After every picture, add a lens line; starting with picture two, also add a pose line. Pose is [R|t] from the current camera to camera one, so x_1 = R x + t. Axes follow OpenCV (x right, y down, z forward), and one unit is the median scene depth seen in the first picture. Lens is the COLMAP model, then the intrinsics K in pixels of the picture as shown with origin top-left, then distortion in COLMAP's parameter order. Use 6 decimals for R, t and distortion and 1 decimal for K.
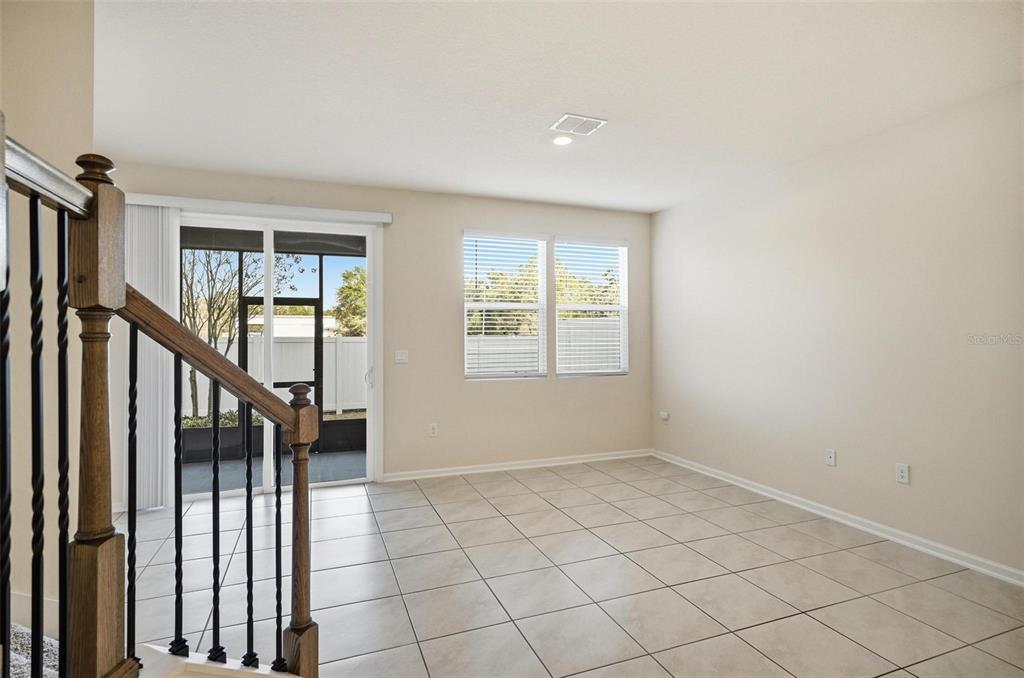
lens RADIAL K [[516.2, 0, 507.0], [0, 516.2, 342.0], [0, 0, 1]] dist [-0.008488, 0.001700]
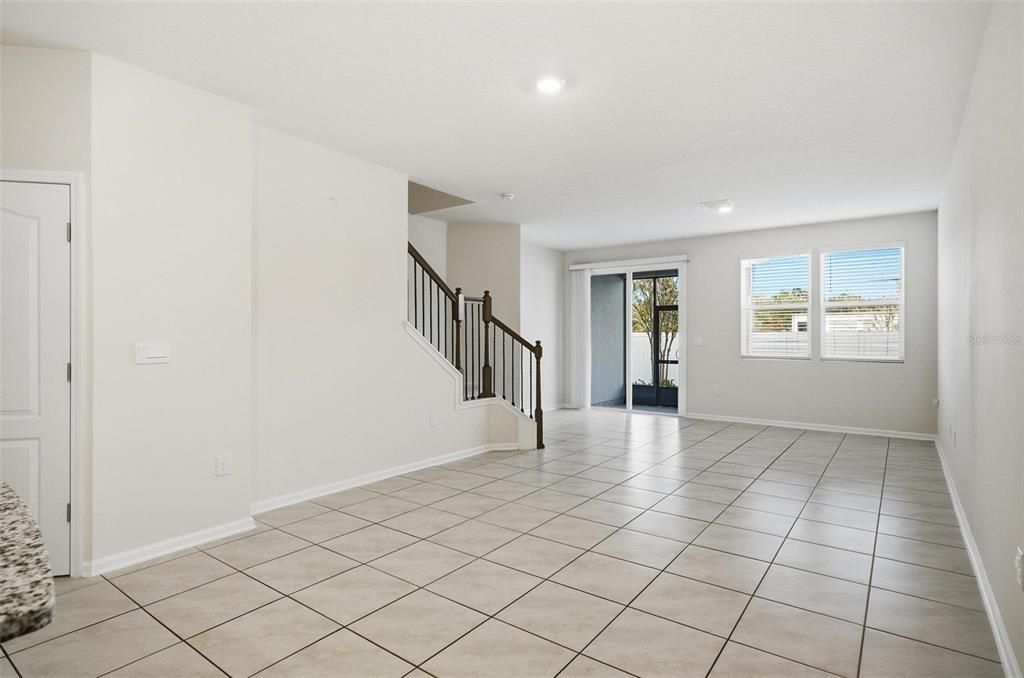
lens RADIAL K [[516.2, 0, 506.8], [0, 516.2, 342.8], [0, 0, 1]] dist [-0.008488, 0.001700]
pose [[0.536415, 0.017699, -0.843768, 0.846930], [-0.012105, 0.999839, 0.013278, 0.019476], [0.843867, 0.003091, 0.536543, -0.369159]]
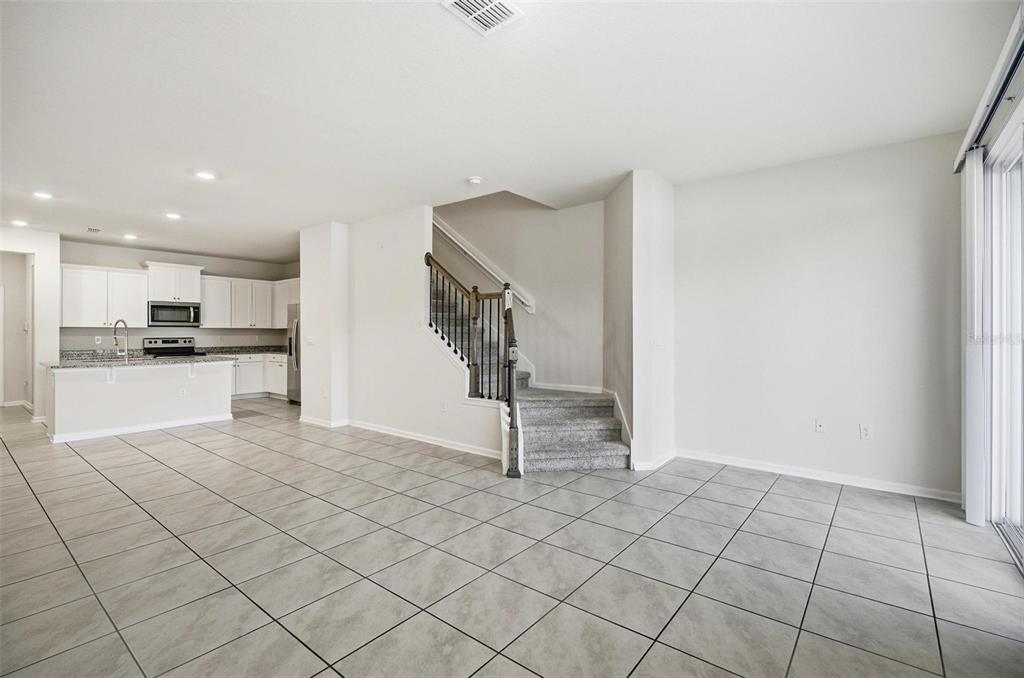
lens RADIAL K [[464.2, 0, 505.9], [0, 464.2, 331.8], [0, 0, 1]] dist [0.003082, 0.000481]
pose [[-0.862827, 0.007609, -0.505442, 0.304494], [0.003487, 0.999953, 0.009101, 0.009370], [0.505488, 0.006090, -0.862812, 1.068037]]
